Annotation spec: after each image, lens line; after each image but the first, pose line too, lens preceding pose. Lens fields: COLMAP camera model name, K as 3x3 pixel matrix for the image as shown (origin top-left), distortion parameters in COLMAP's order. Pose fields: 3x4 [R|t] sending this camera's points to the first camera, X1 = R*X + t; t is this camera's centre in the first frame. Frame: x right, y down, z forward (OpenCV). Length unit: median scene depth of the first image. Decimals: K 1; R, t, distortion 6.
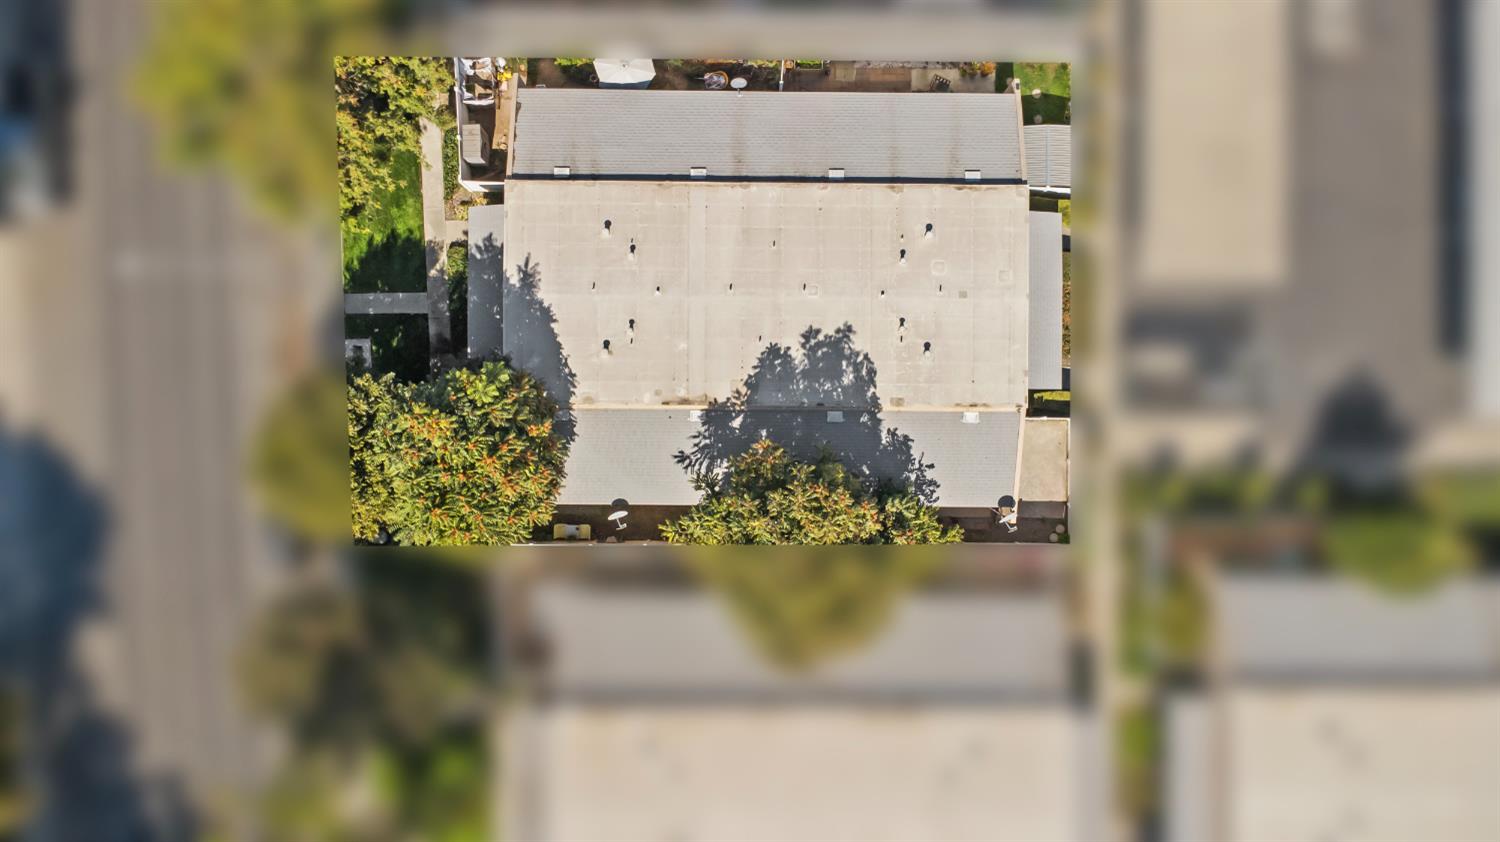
lens RADIAL K [[1061.5, 0, 761.9], [0, 1061.5, 418.4], [0, 0, 1]] dist [0.019735, -0.037019]
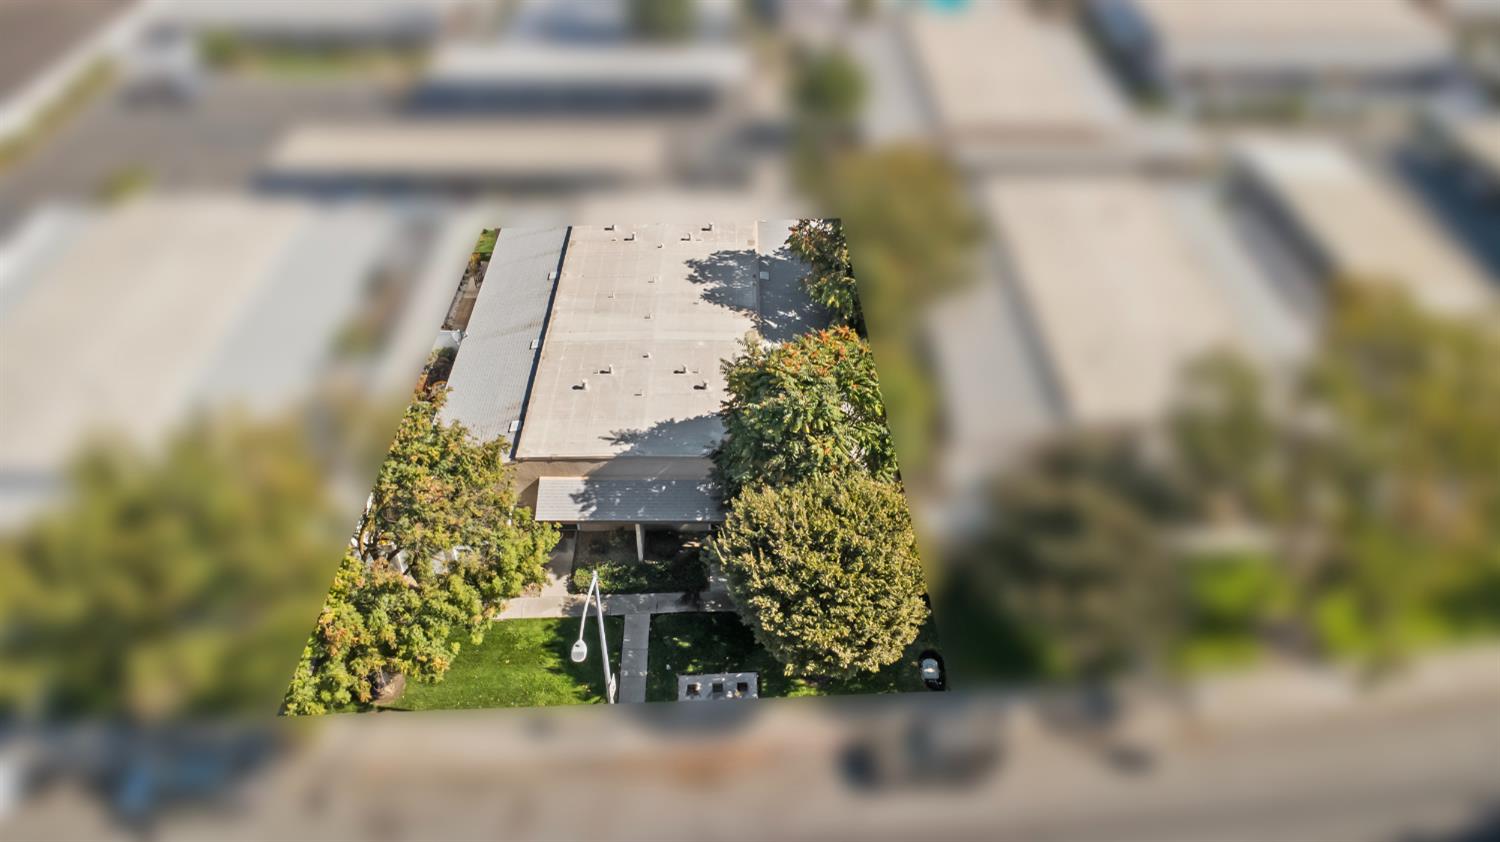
lens RADIAL K [[1061.5, 0, 750.4], [0, 1061.5, 424.2], [0, 0, 1]] dist [0.019735, -0.037019]
pose [[-0.015220, -0.643693, 0.765133, -0.922503], [0.999849, -0.003343, 0.017077, -0.037880], [-0.008435, 0.765277, 0.643646, 0.386227]]
